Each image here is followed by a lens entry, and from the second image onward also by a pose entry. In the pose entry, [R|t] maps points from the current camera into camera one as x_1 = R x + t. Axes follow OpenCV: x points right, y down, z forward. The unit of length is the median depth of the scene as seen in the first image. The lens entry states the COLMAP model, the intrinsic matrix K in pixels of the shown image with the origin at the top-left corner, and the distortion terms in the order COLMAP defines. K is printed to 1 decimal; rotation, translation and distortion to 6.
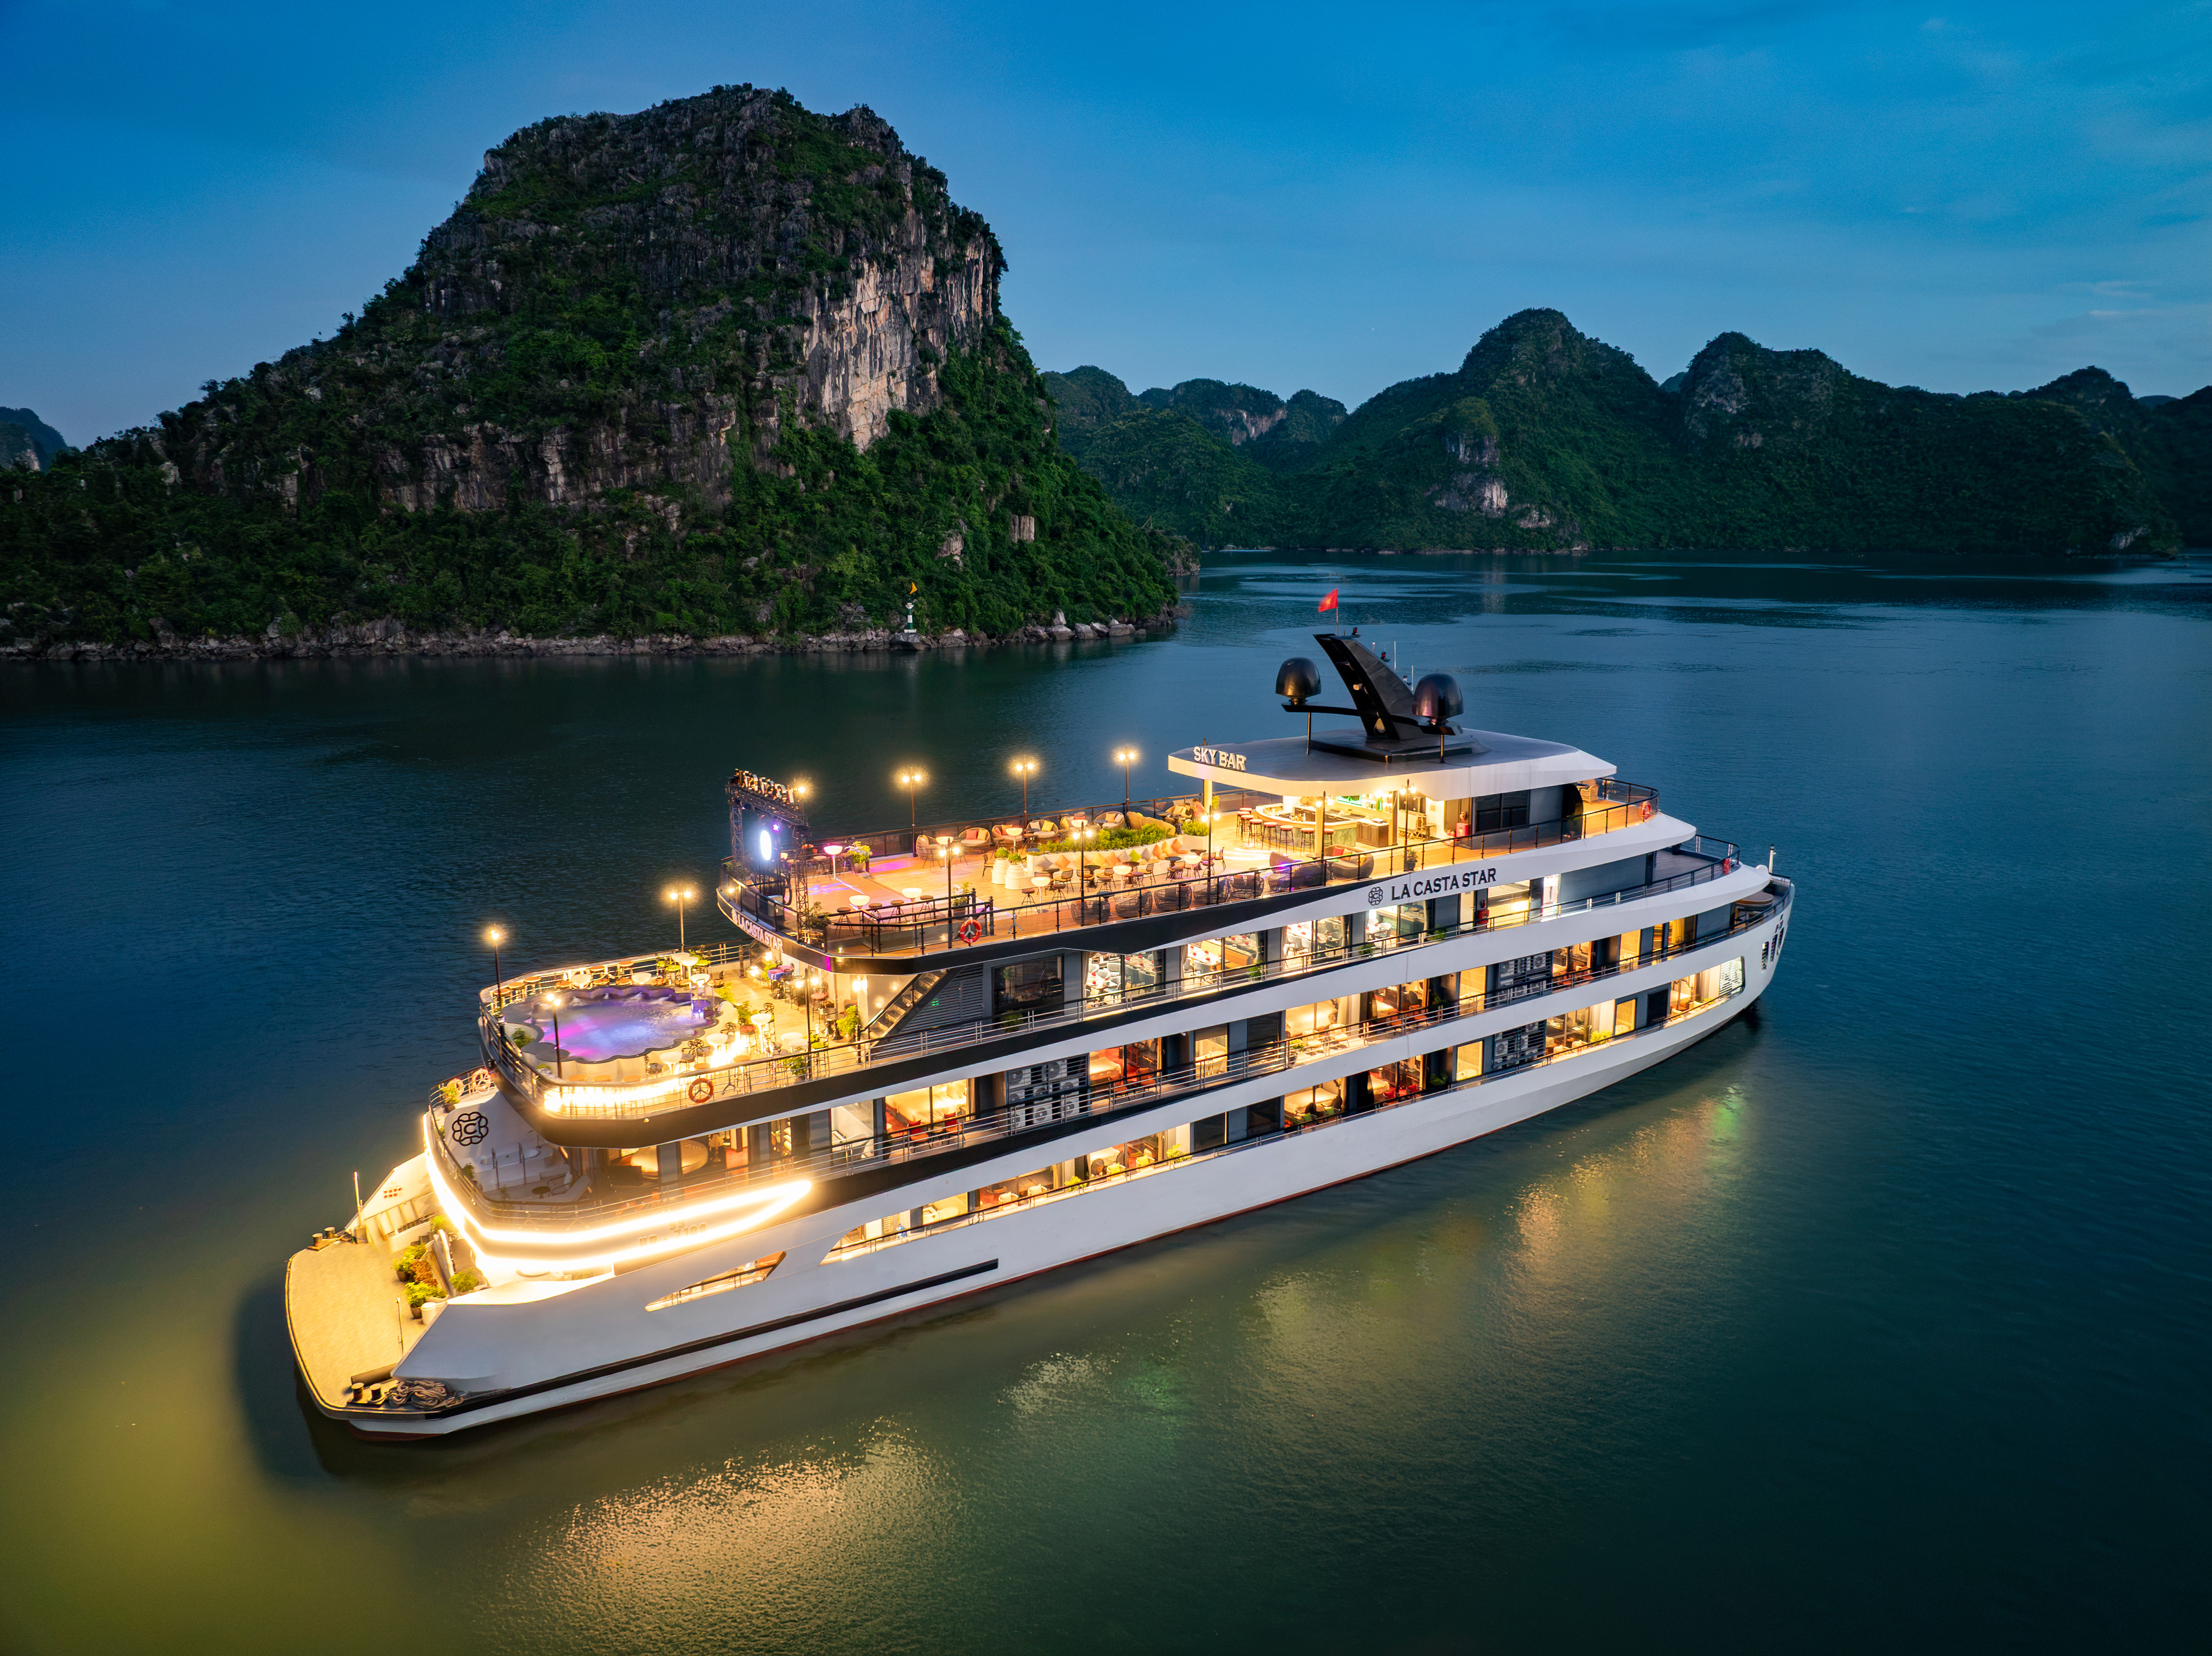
lens RADIAL K [[1540.6, 0, 1106.0], [0, 1540.6, 828.0], [0, 0, 1]] dist [-0.029204, 0.002321]
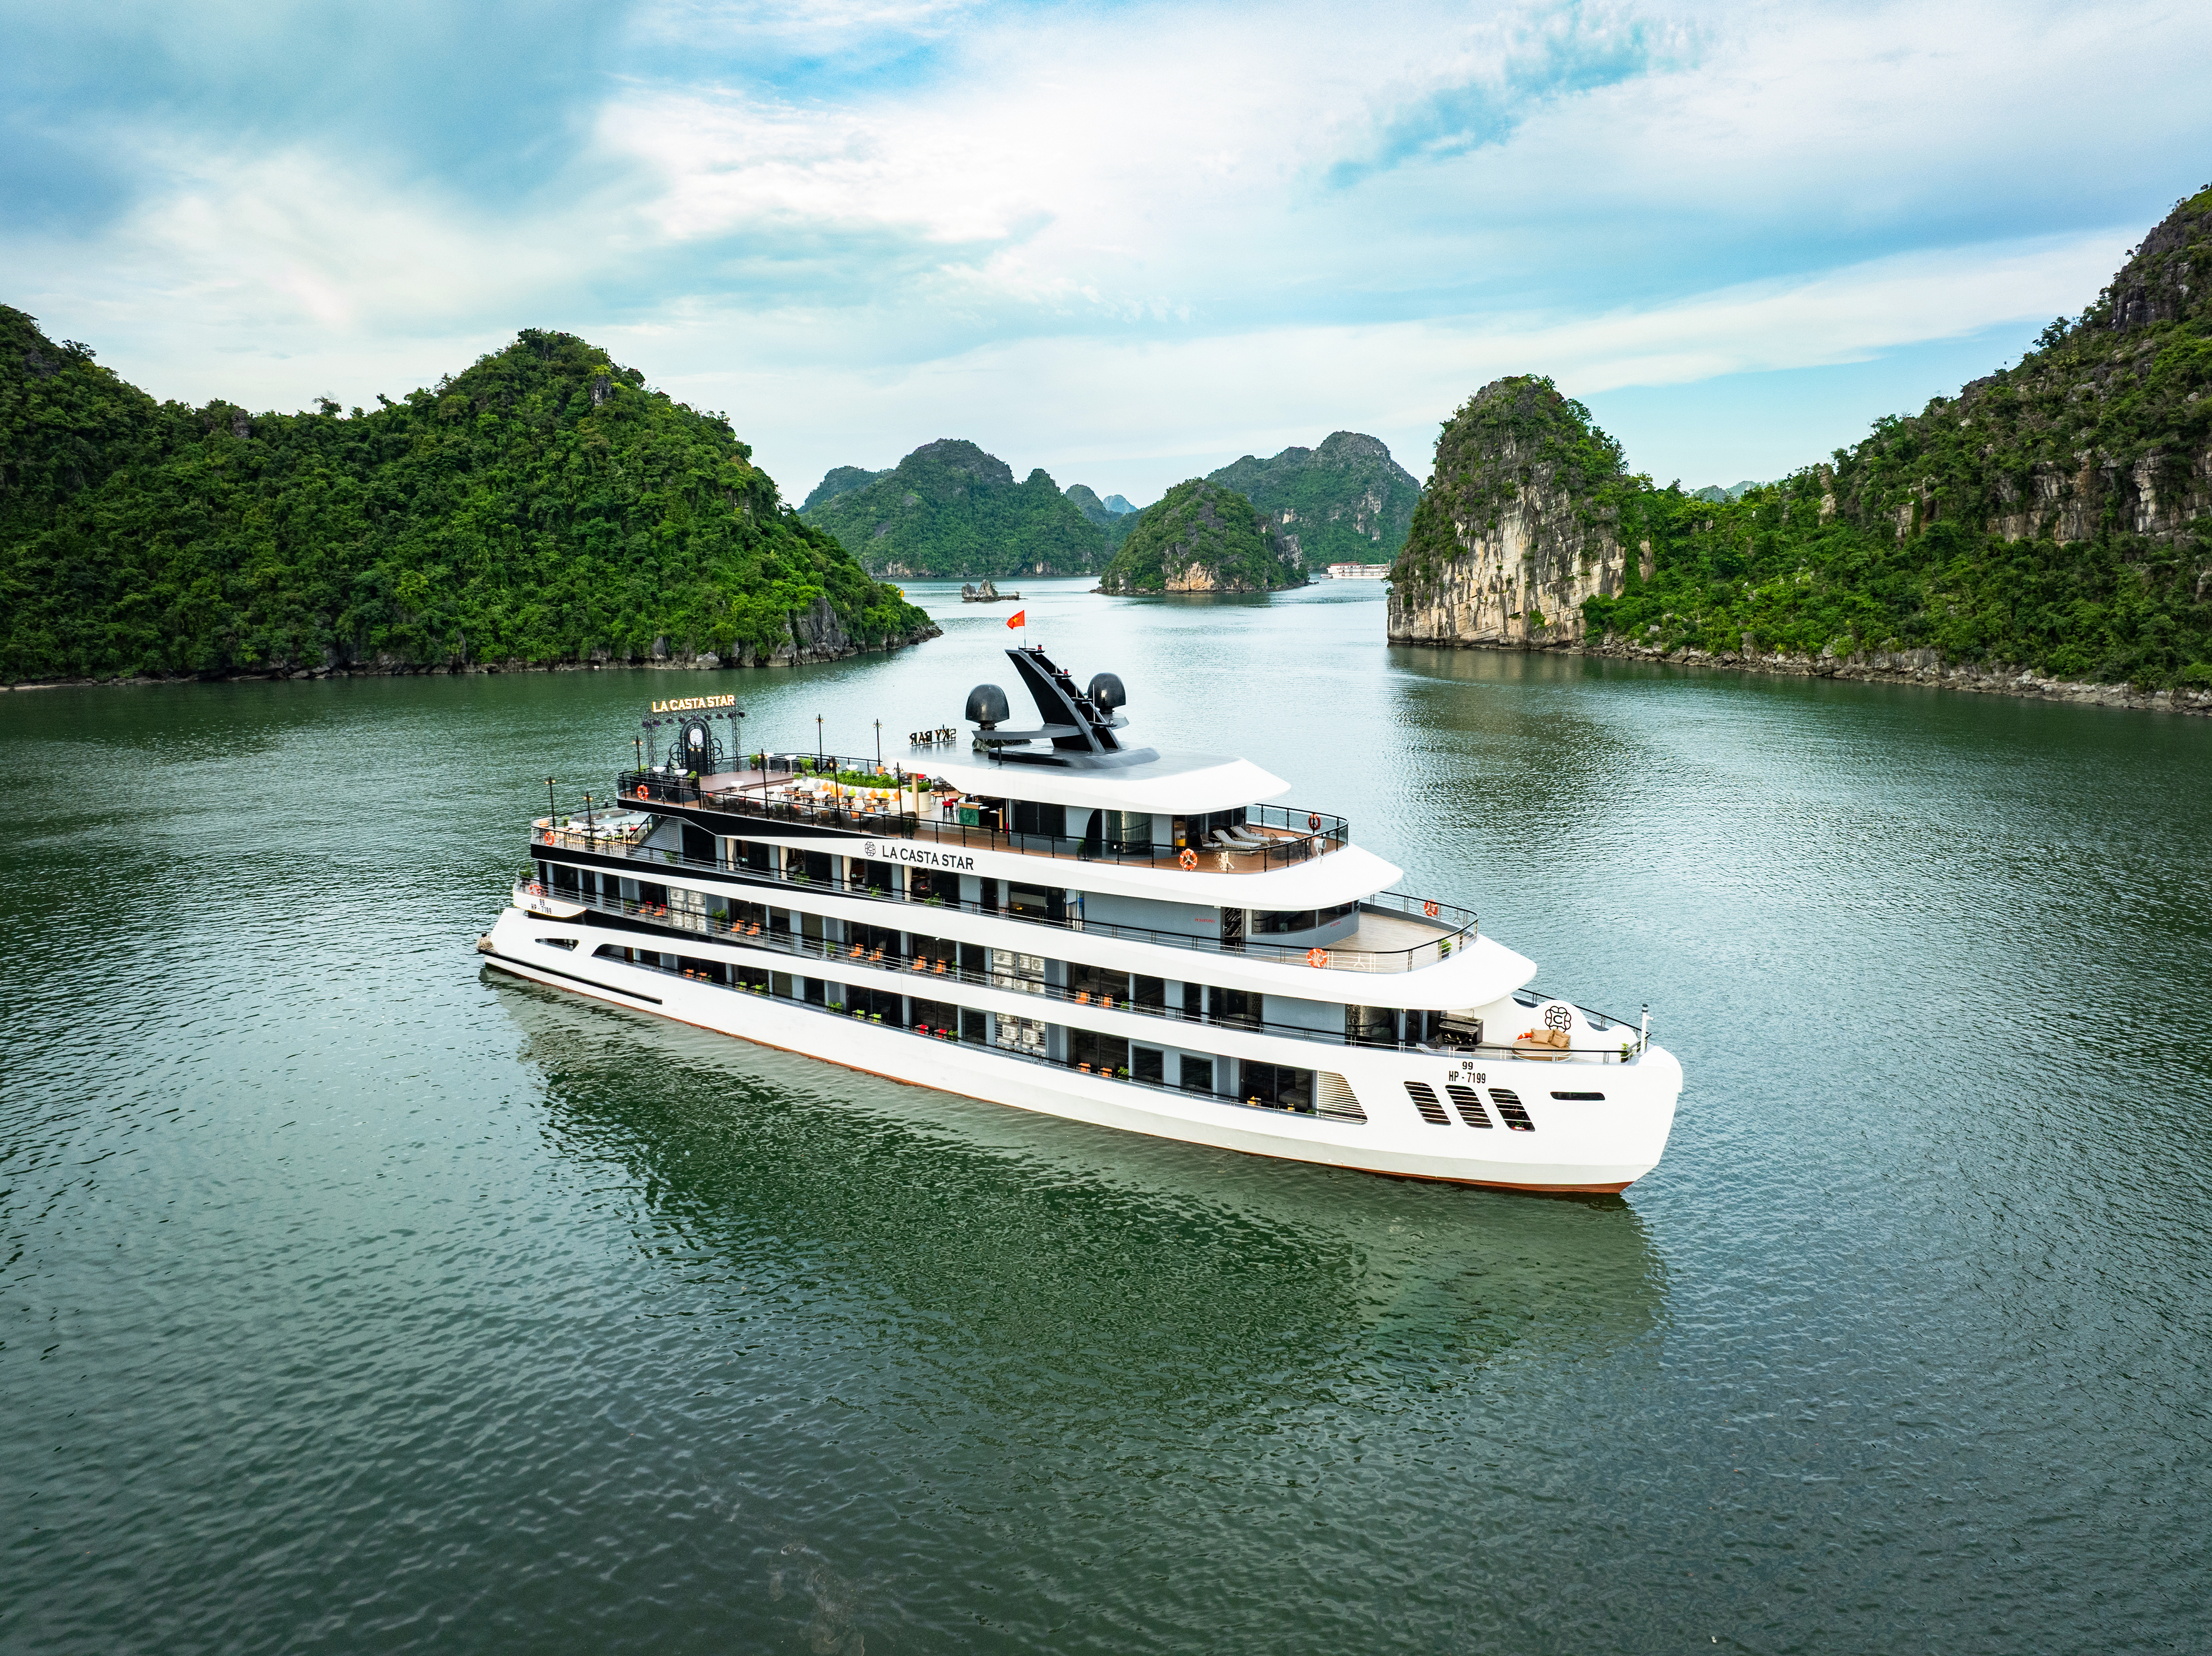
lens RADIAL K [[1587.2, 0, 1149.9], [0, 1587.2, 819.9], [0, 0, 1]] dist [-0.026708, 0.020323]
pose [[0.384318, 0.162155, -0.908848, 0.277310], [-0.187376, 0.977664, 0.095199, -0.028342], [0.903986, 0.133710, 0.406118, 0.128212]]
